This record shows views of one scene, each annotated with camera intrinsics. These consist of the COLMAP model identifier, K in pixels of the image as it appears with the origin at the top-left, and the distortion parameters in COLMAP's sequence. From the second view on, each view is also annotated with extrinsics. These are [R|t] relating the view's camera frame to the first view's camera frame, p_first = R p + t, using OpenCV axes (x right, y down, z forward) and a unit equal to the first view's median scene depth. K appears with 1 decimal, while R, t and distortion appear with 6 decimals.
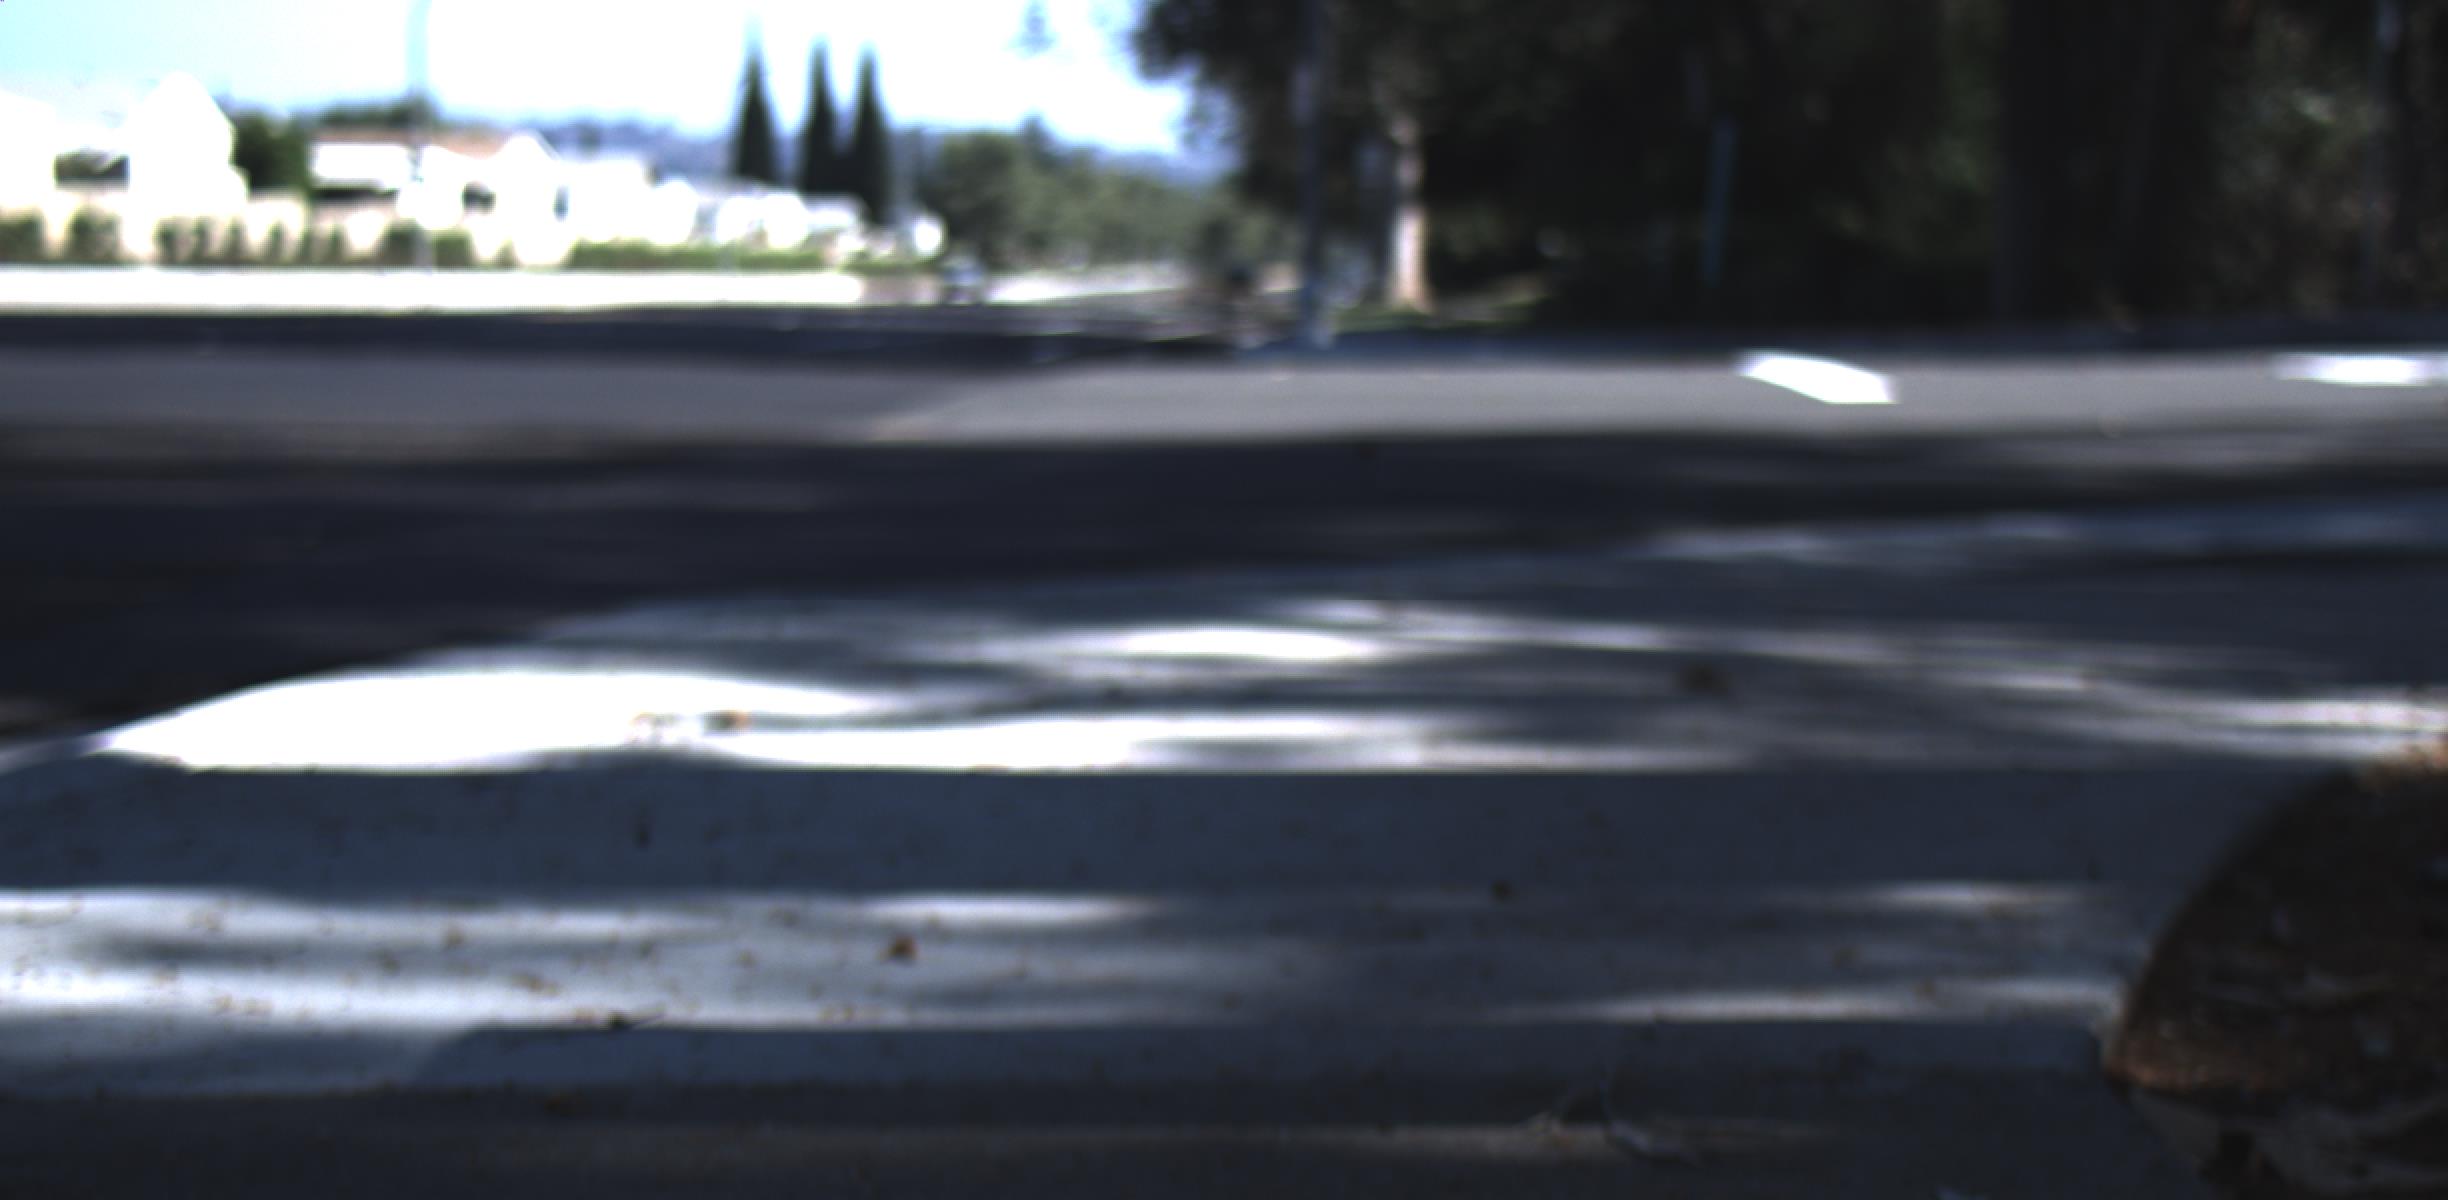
lens RADIAL K [[6850.7, 0, 1226.0], [0, 6850.7, 599.7], [0, 0, 1]] dist [0.305939, 1.167223]
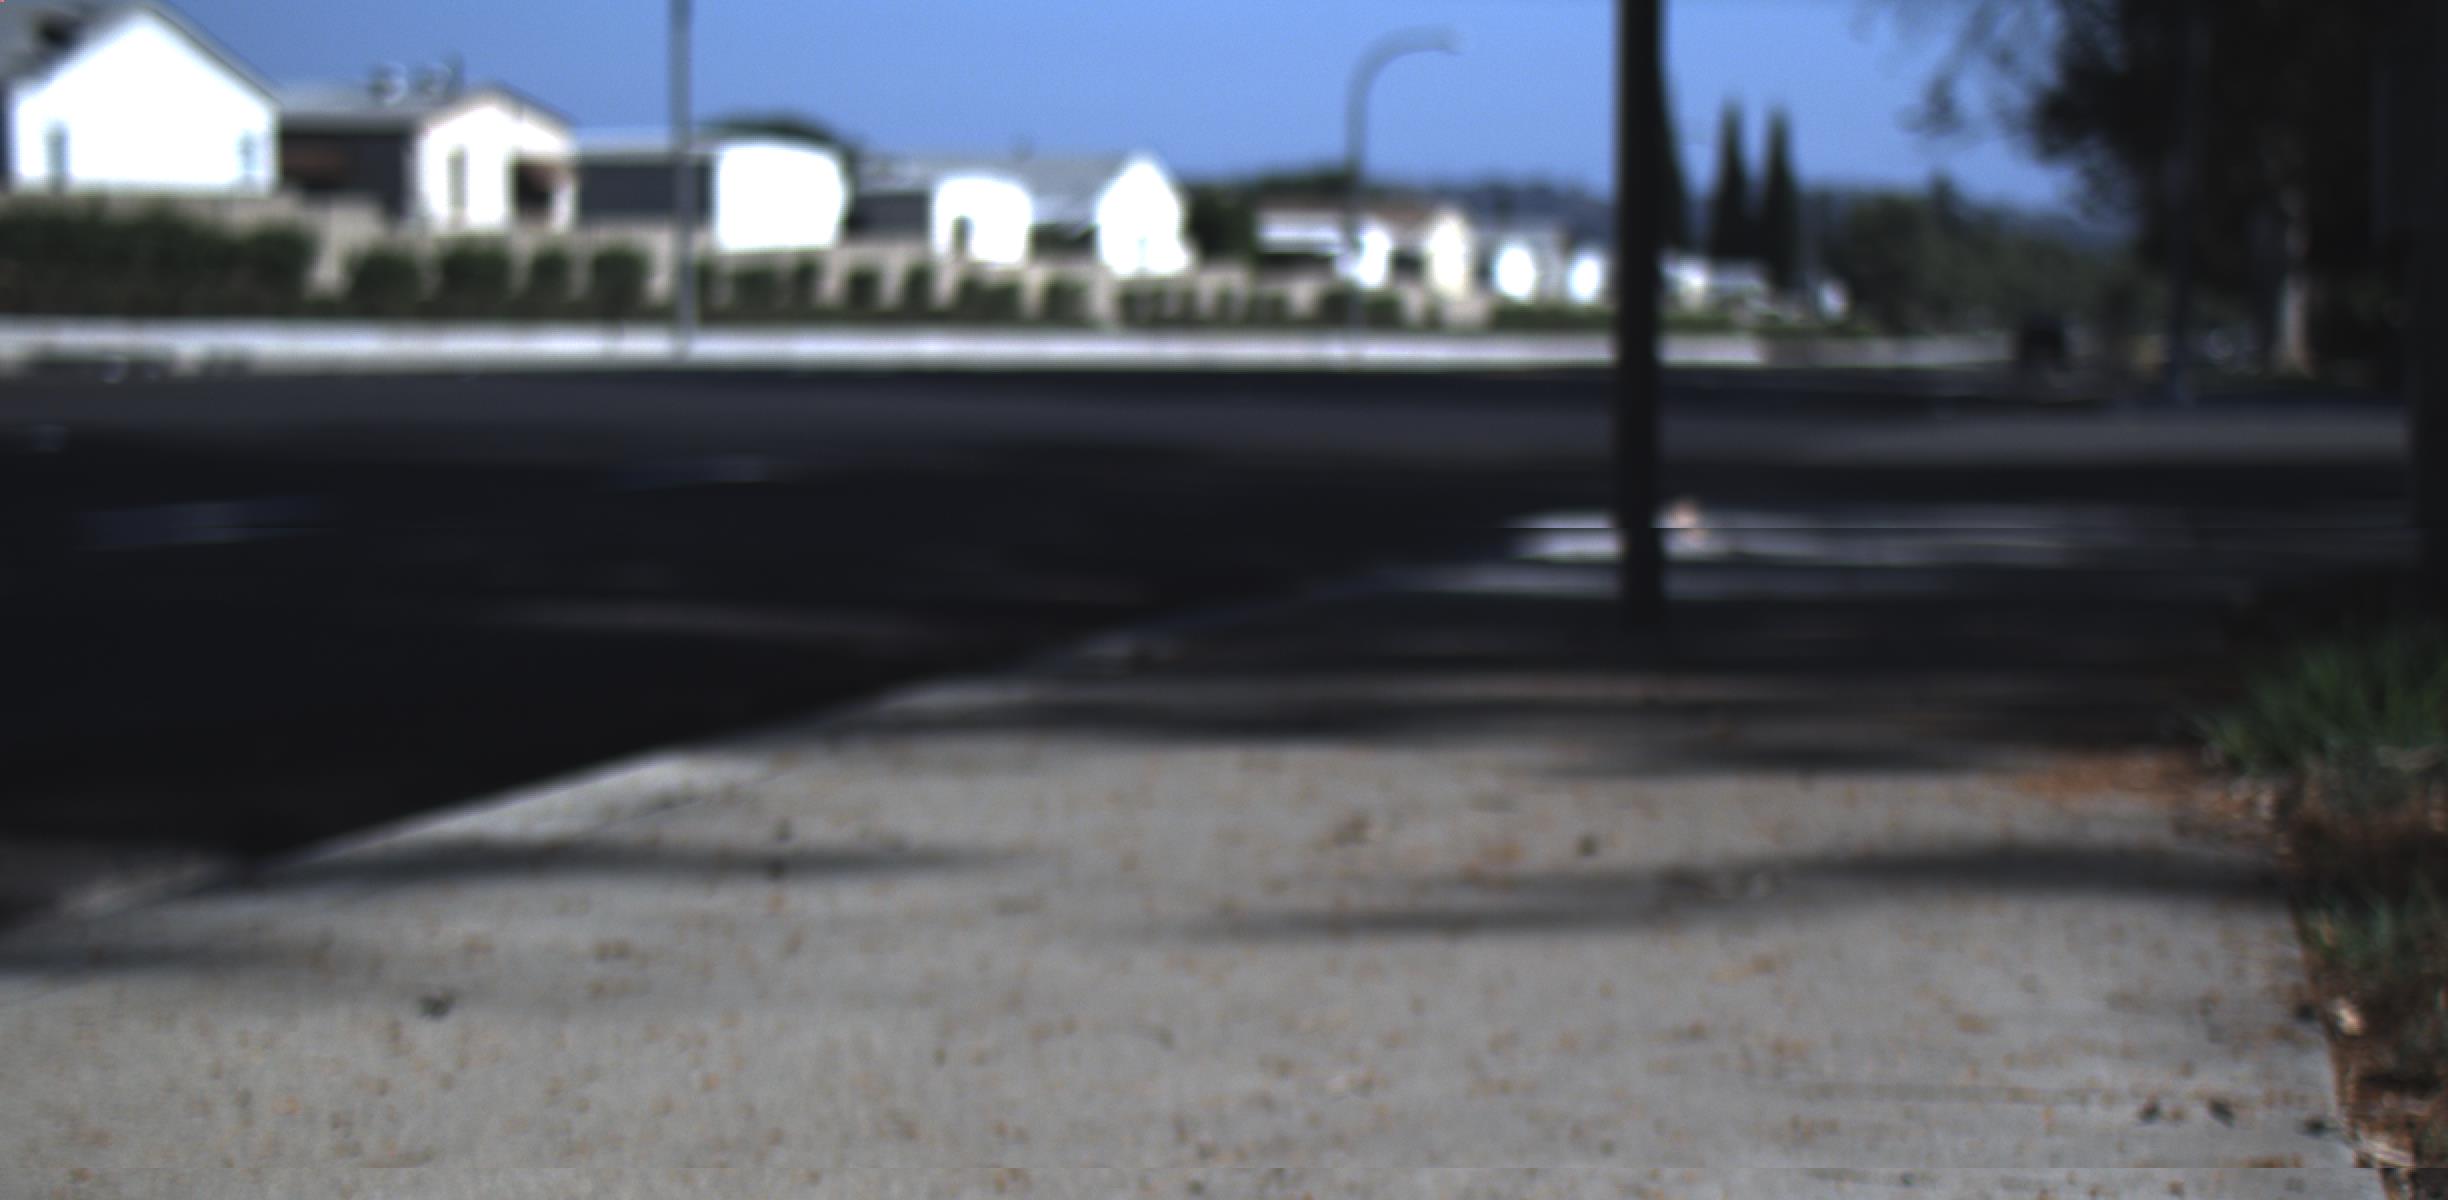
lens RADIAL K [[7543.8, 0, 1223.5], [0, 7543.8, 599.3], [0, 0, 1]] dist [0.163431, 0.102944]
pose [[0.992479, 0.010957, -0.121927, 0.005030], [-0.012493, 0.999852, -0.011842, 0.007759], [0.121779, 0.013276, 0.992468, -0.163845]]
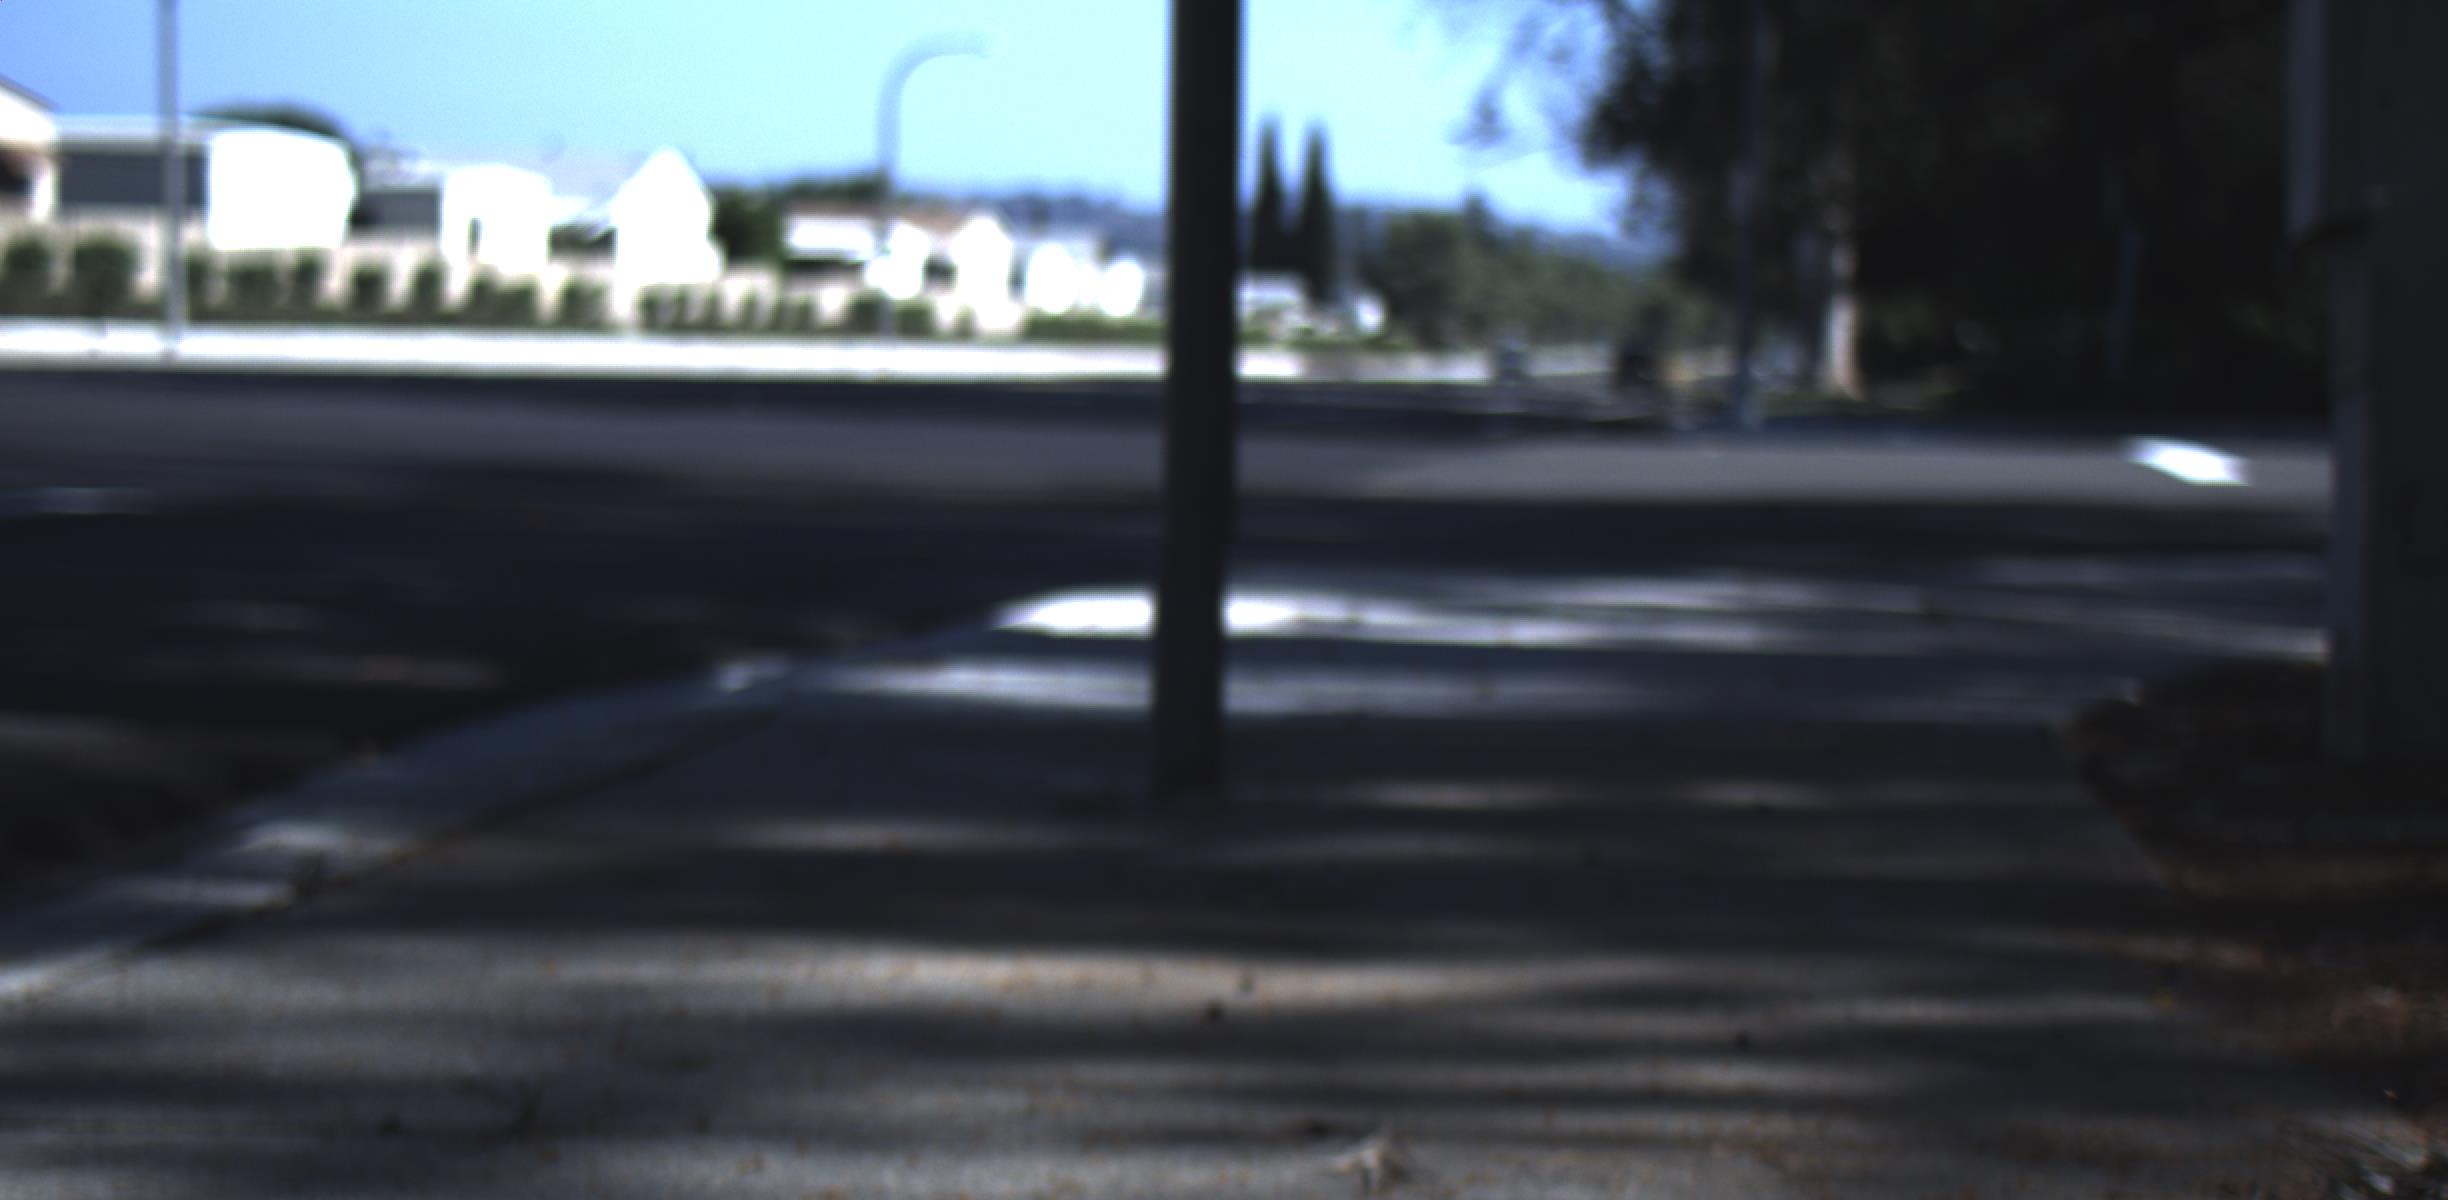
lens RADIAL K [[7150.2, 0, 1222.0], [0, 7150.2, 720.5], [0, 0, 1]] dist [-0.006604, 10.314676]
pose [[0.997905, 0.022281, -0.060734, 0.000258], [-0.022031, 0.999746, 0.004787, 0.003294], [0.060826, -0.003439, 0.998142, -0.076065]]
